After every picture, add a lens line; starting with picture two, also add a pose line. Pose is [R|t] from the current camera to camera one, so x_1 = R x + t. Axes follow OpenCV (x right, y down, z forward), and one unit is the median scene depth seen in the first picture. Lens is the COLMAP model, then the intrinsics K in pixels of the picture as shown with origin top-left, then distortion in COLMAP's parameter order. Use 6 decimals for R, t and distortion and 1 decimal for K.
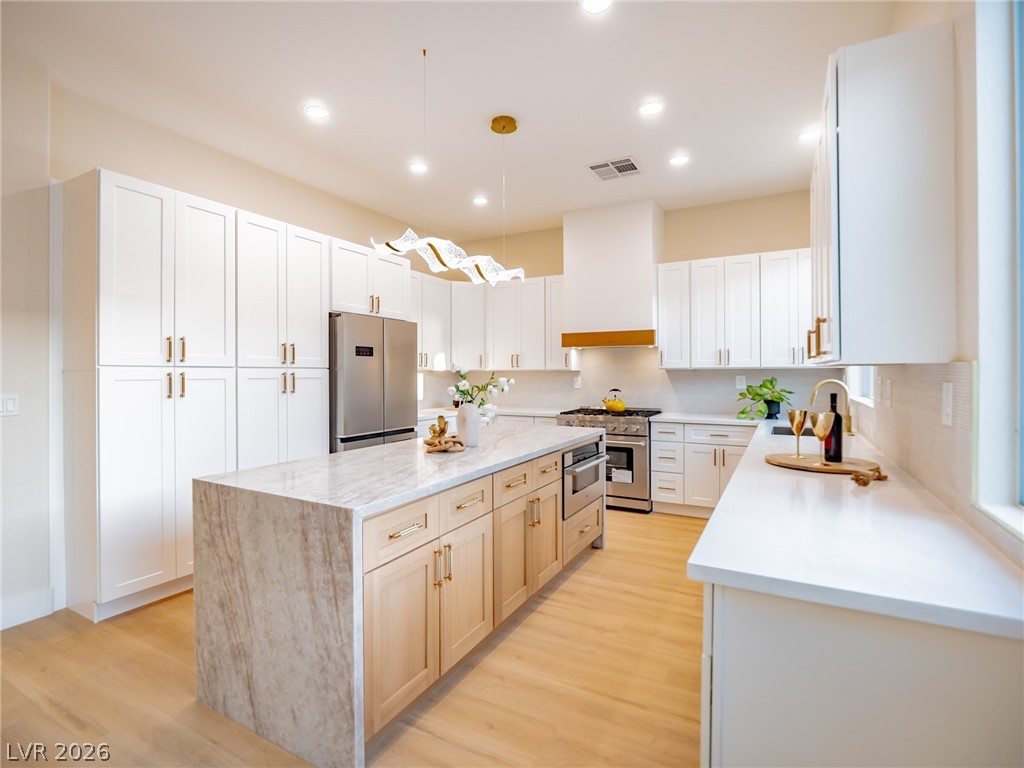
lens RADIAL K [[497.5, 0, 515.2], [0, 497.5, 377.5], [0, 0, 1]] dist [-0.004842, -0.007243]
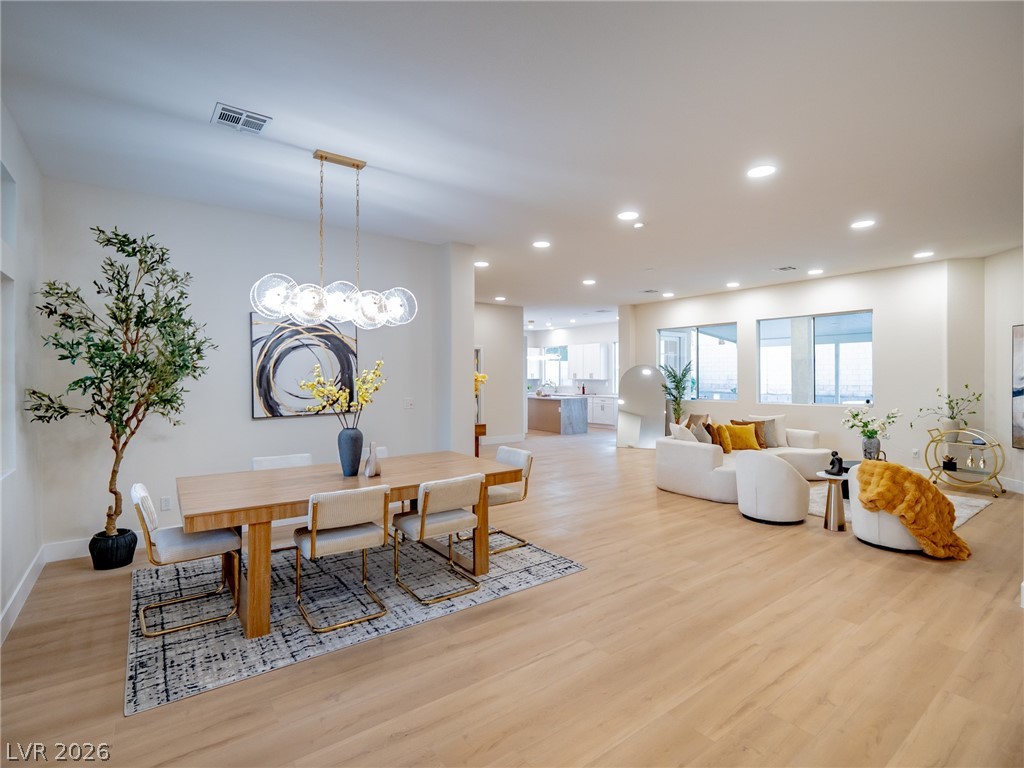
lens RADIAL K [[497.5, 0, 515.2], [0, 497.5, 377.5], [0, 0, 1]] dist [-0.004842, -0.007243]
pose [[0.404761, 0.000634, 0.914422, -6.777349], [0.008202, 0.999957, -0.004324, -0.033826], [-0.914386, 0.009250, 0.404739, -0.994999]]
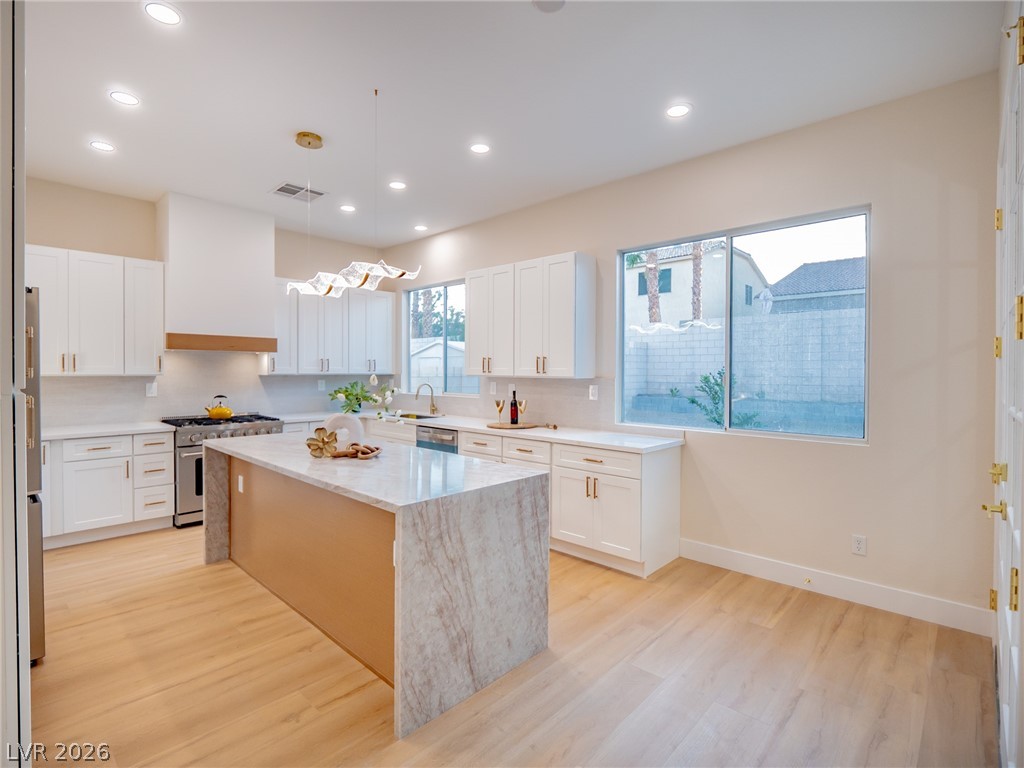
lens RADIAL K [[497.5, 0, 515.2], [0, 497.5, 377.5], [0, 0, 1]] dist [-0.004842, -0.007243]
pose [[0.241024, -0.008989, 0.970478, -1.581482], [0.002977, 0.999959, 0.008523, -0.047903], [-0.970515, 0.000835, 0.241041, 0.589671]]
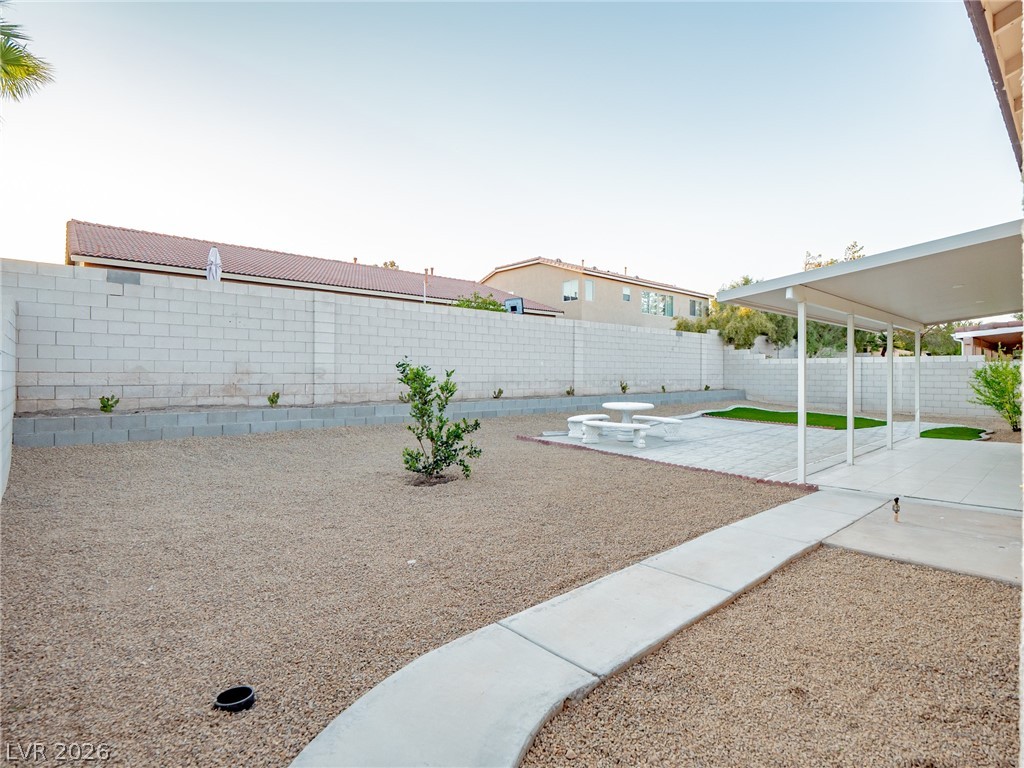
lens RADIAL K [[516.1, 0, 512.0], [0, 516.1, 377.2], [0, 0, 1]] dist [-0.009958, -0.000838]
pose [[-0.944267, 0.001537, 0.329176, 1.857640], [0.004742, 0.999949, 0.008935, 0.014115], [-0.329145, 0.009998, -0.944226, 2.780393]]
